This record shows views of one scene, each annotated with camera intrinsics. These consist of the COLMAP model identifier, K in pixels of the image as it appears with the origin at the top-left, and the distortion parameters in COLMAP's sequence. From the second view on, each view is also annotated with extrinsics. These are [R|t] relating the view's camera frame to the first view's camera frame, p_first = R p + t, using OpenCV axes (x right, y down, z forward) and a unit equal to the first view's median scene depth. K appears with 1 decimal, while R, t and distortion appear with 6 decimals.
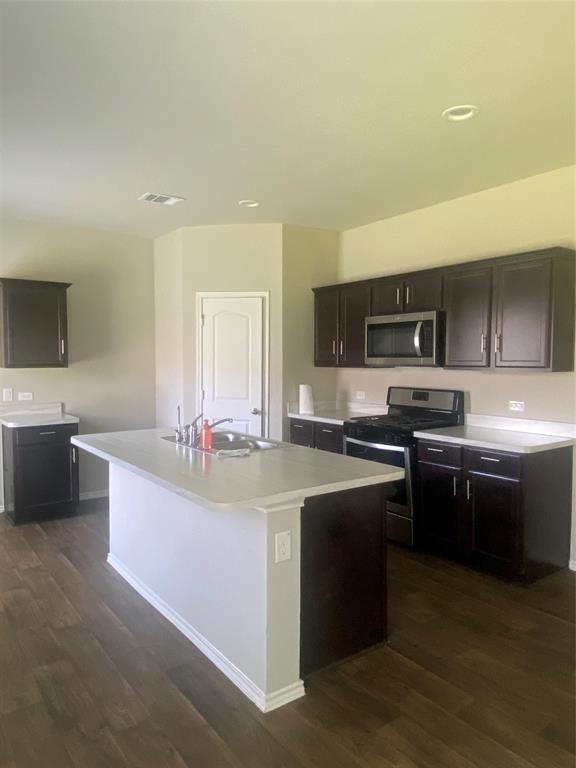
lens RADIAL K [[516.4, 0, 288.0], [0, 516.4, 384.0], [0, 0, 1]] dist [0.011825, -0.001729]
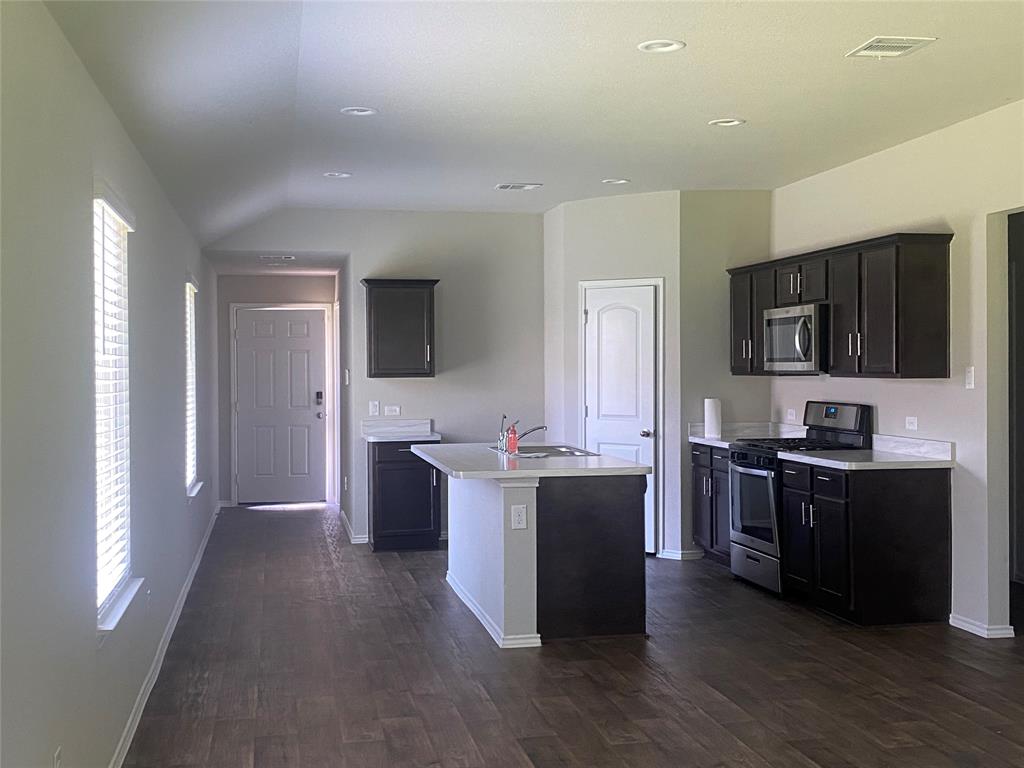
lens RADIAL K [[1199.0, 0, 512.0], [0, 1199.0, 384.0], [0, 0, 1]] dist [0.003972, 0.004740]
pose [[0.898695, -0.001794, -0.438571, 0.562526], [-0.012712, 0.999465, -0.030137, 0.037669], [0.438391, 0.032659, 0.898191, -0.726814]]
